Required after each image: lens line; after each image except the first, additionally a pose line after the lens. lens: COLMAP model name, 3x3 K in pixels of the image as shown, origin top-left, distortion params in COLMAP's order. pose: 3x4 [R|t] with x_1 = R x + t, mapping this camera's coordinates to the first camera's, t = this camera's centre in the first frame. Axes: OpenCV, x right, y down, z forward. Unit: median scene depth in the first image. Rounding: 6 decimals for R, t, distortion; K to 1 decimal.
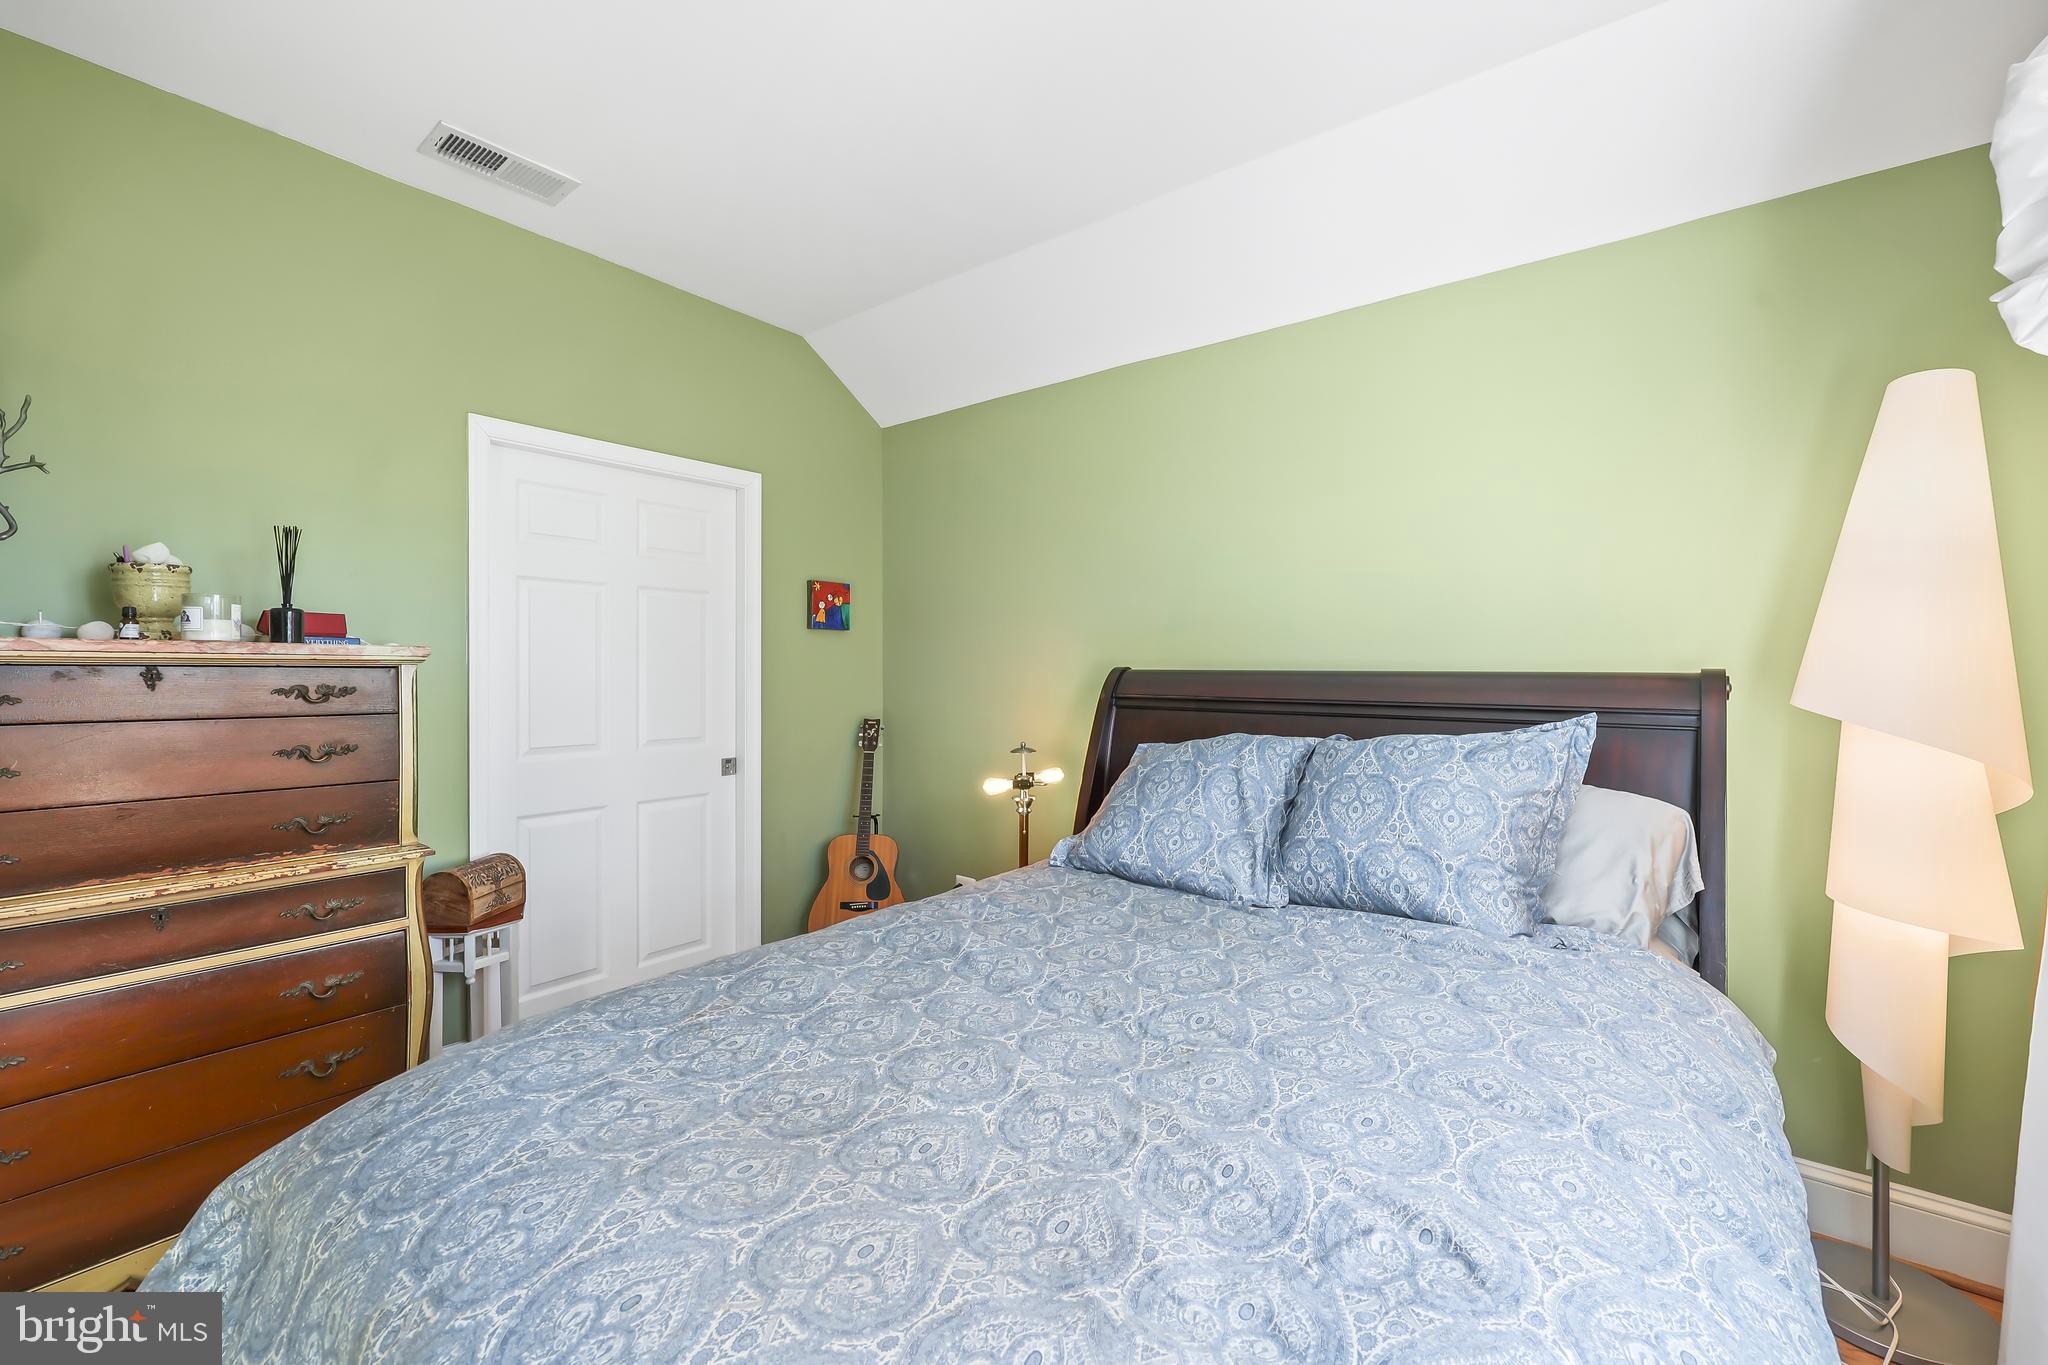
lens RADIAL K [[844.5, 0, 1023.7], [0, 844.5, 674.7], [0, 0, 1]] dist [0.001567, -0.000072]
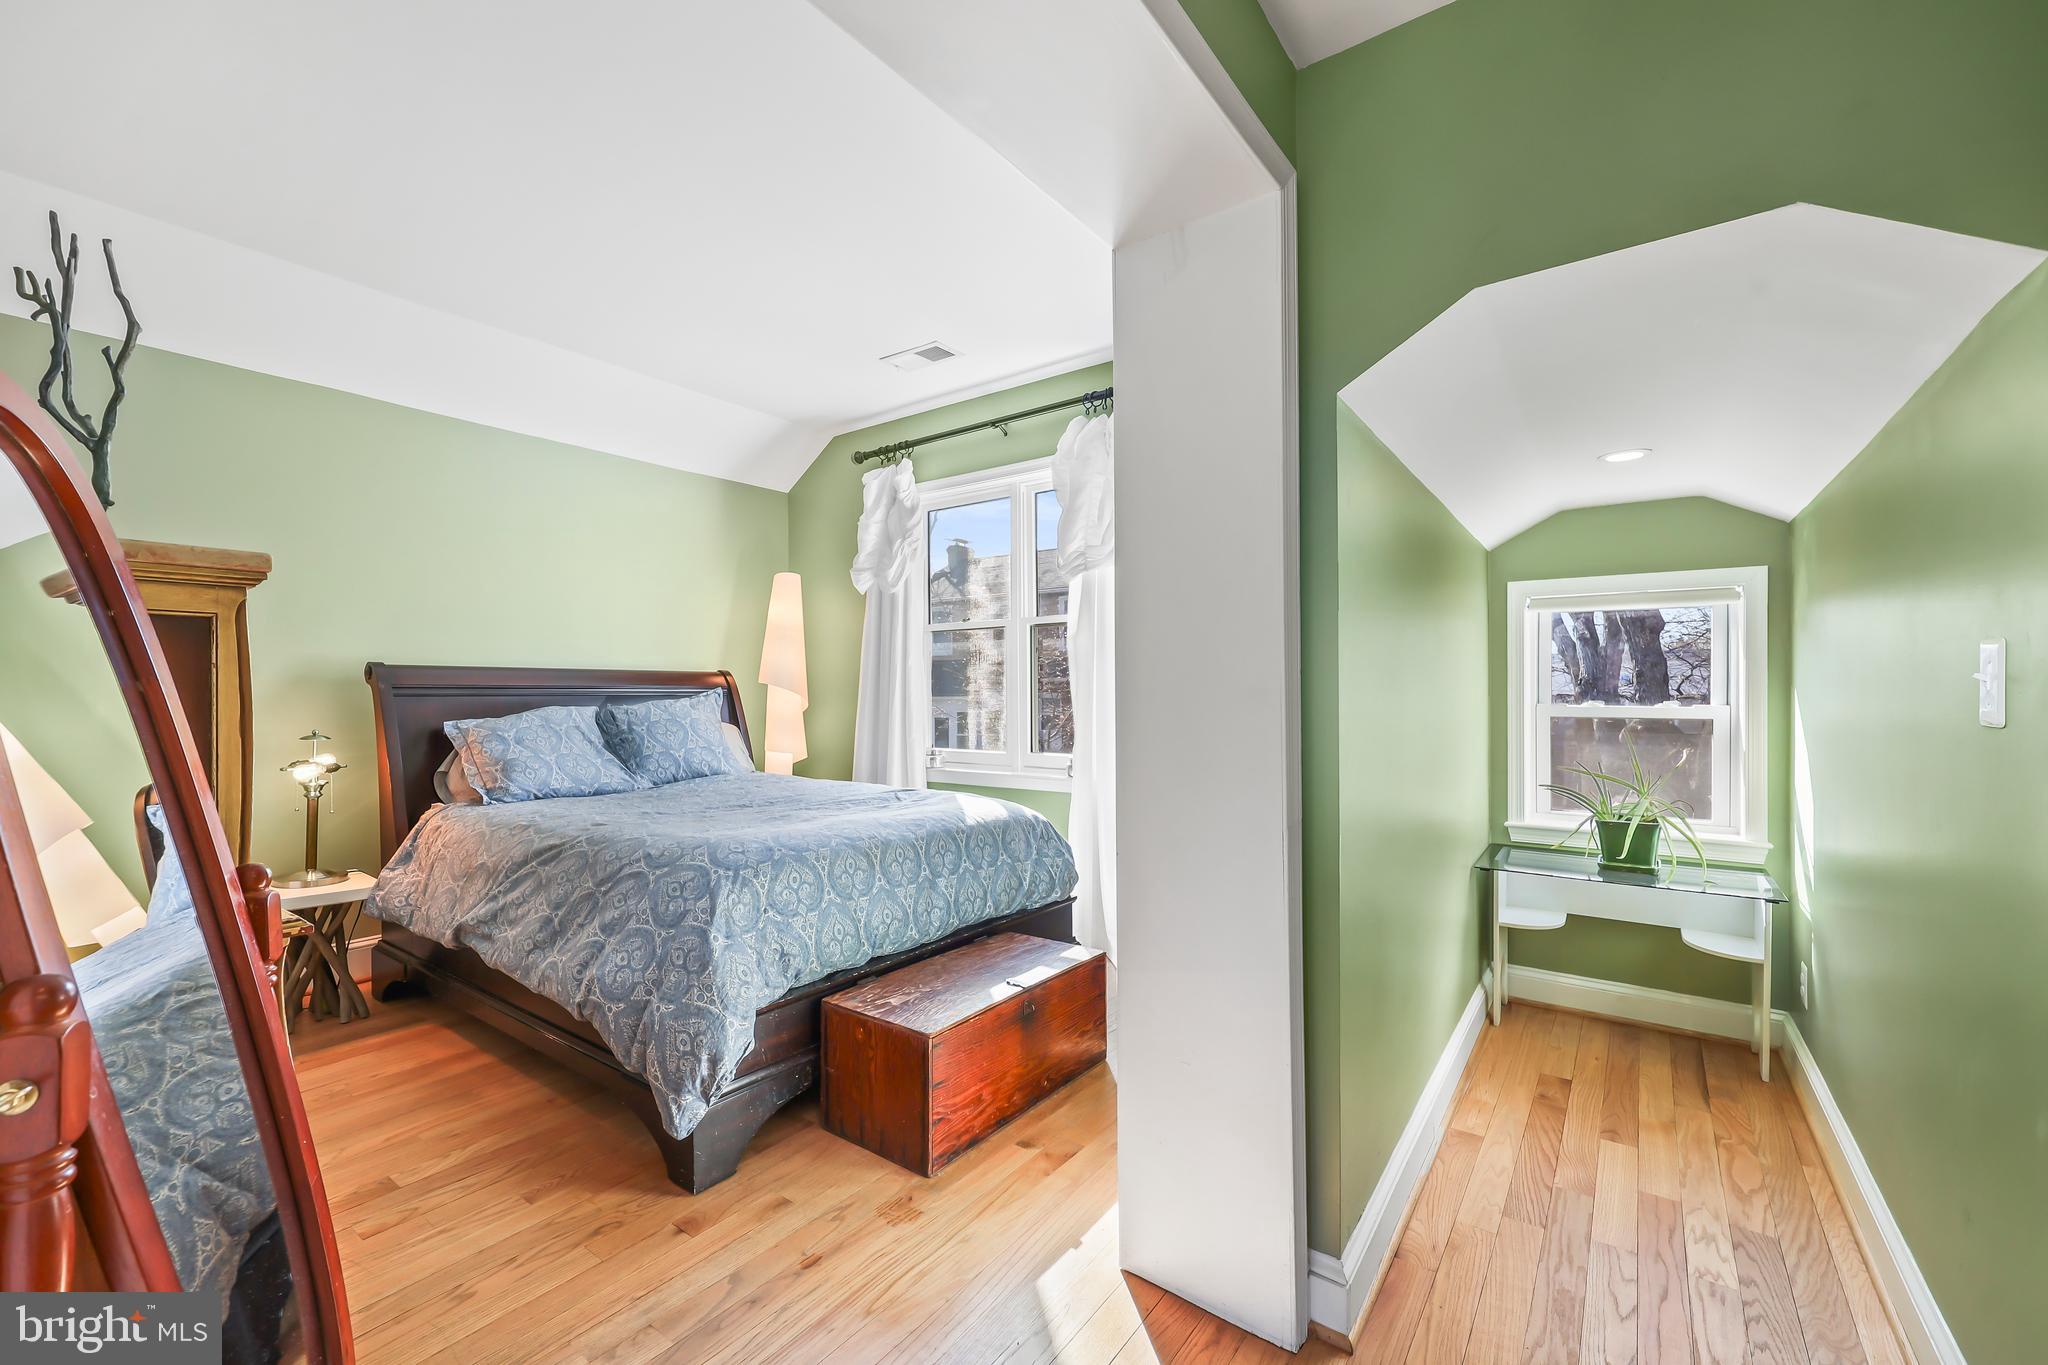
lens RADIAL K [[850.3, 0, 1020.4], [0, 850.3, 689.8], [0, 0, 1]] dist [0.001877, 0.000347]
pose [[-0.016097, -0.004057, 0.999862, -2.538059], [0.009671, 0.999944, 0.004213, 0.079420], [-0.999824, 0.009737, -0.016057, 0.308687]]
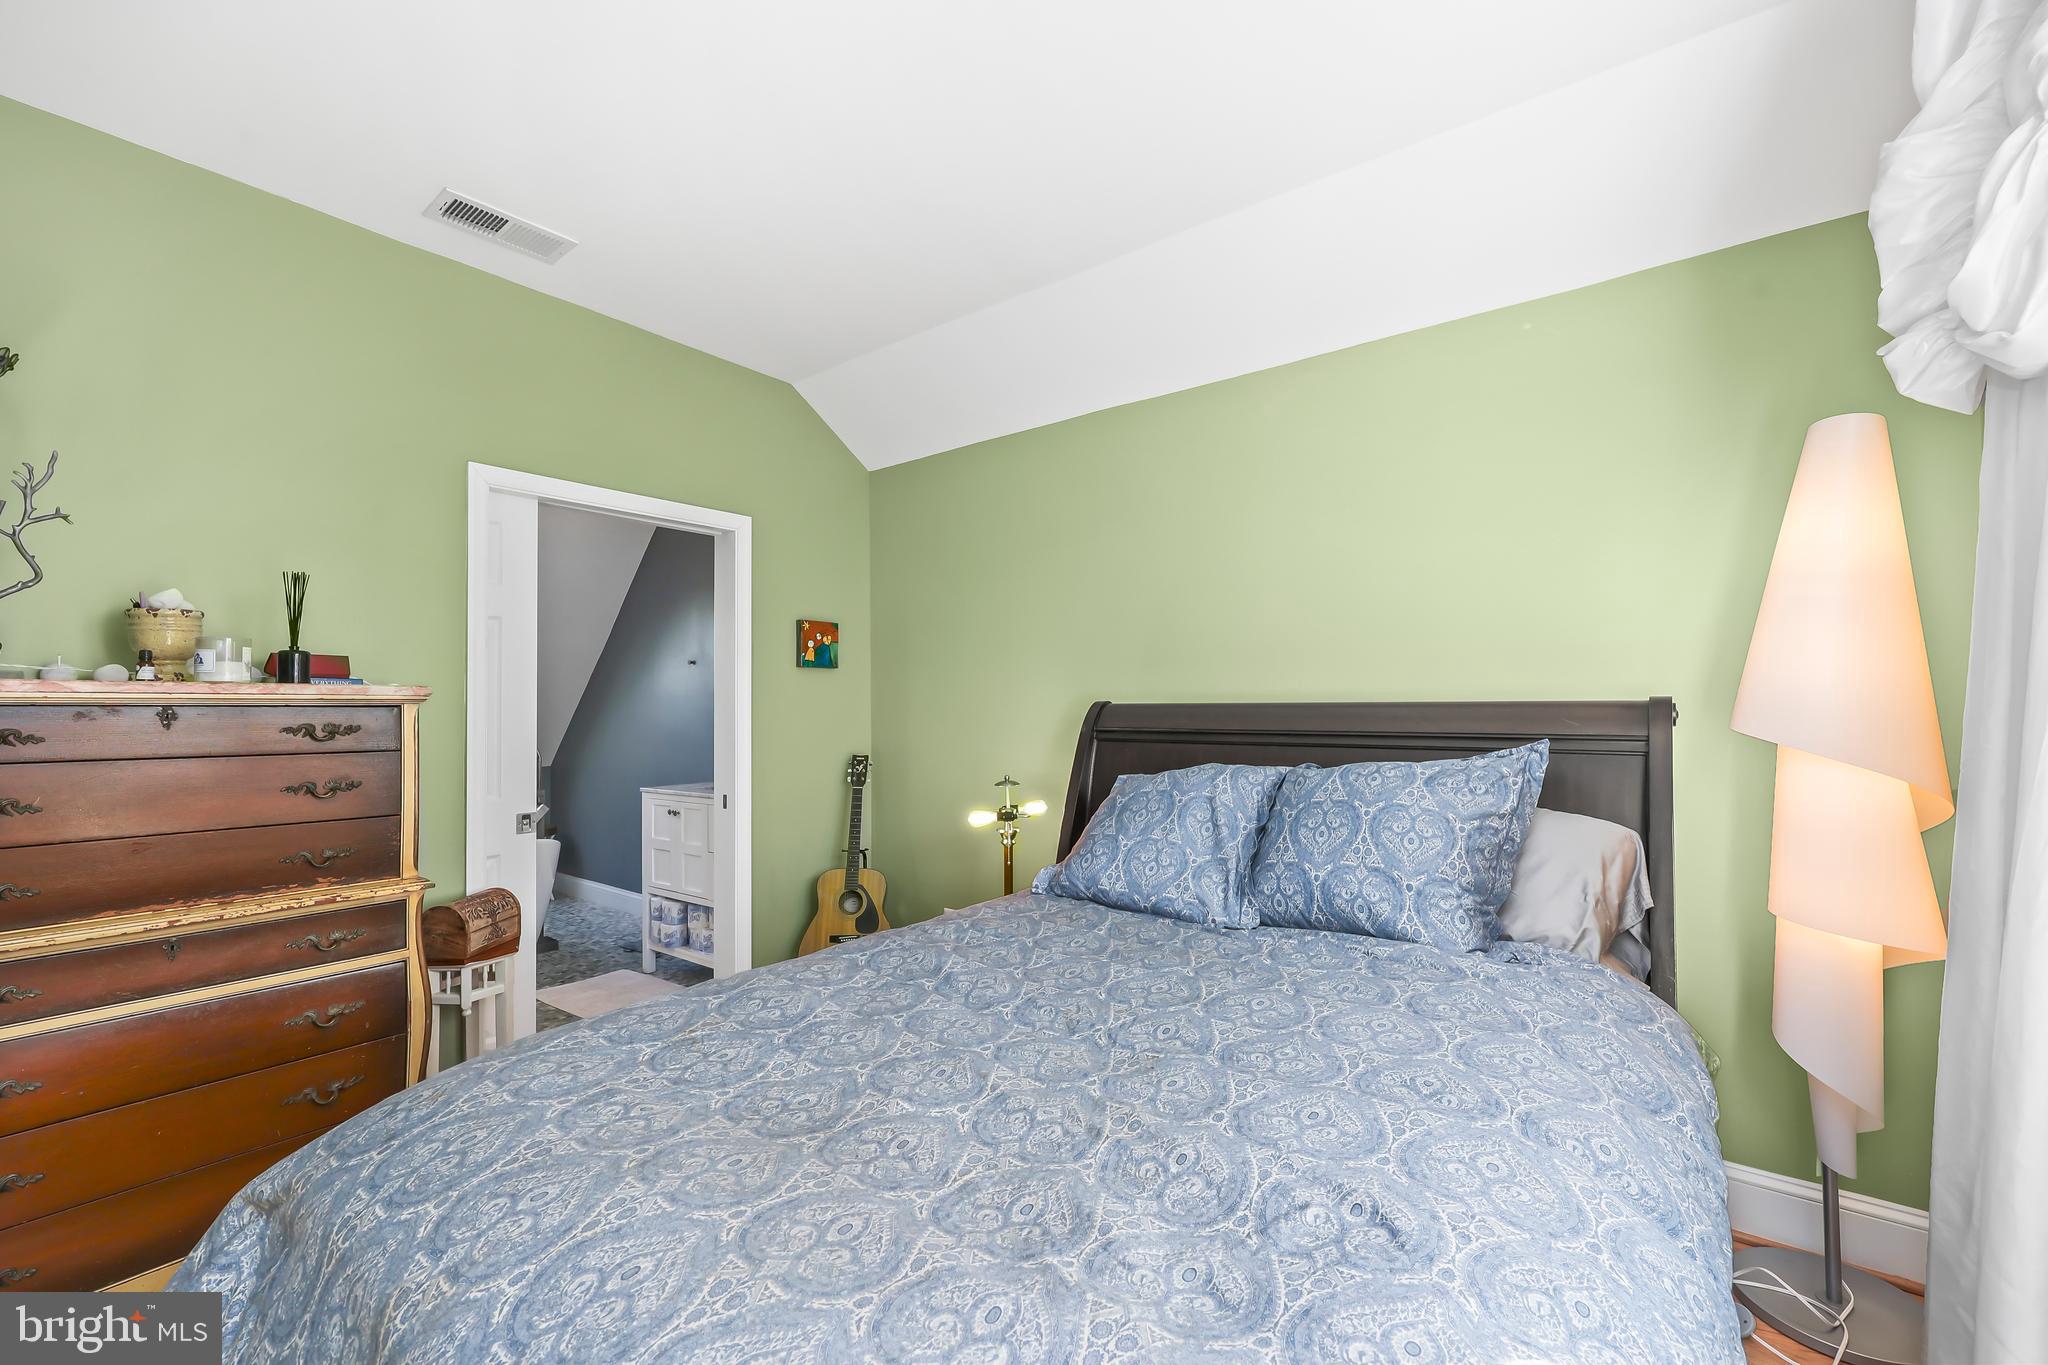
lens RADIAL K [[850.3, 0, 1020.4], [0, 850.3, 689.8], [0, 0, 1]] dist [0.001877, 0.000347]
pose [[0.999950, -0.009132, 0.004040, 0.028229], [0.009239, 0.999581, -0.027445, 0.011223], [-0.003788, 0.027481, 0.999615, -0.081708]]
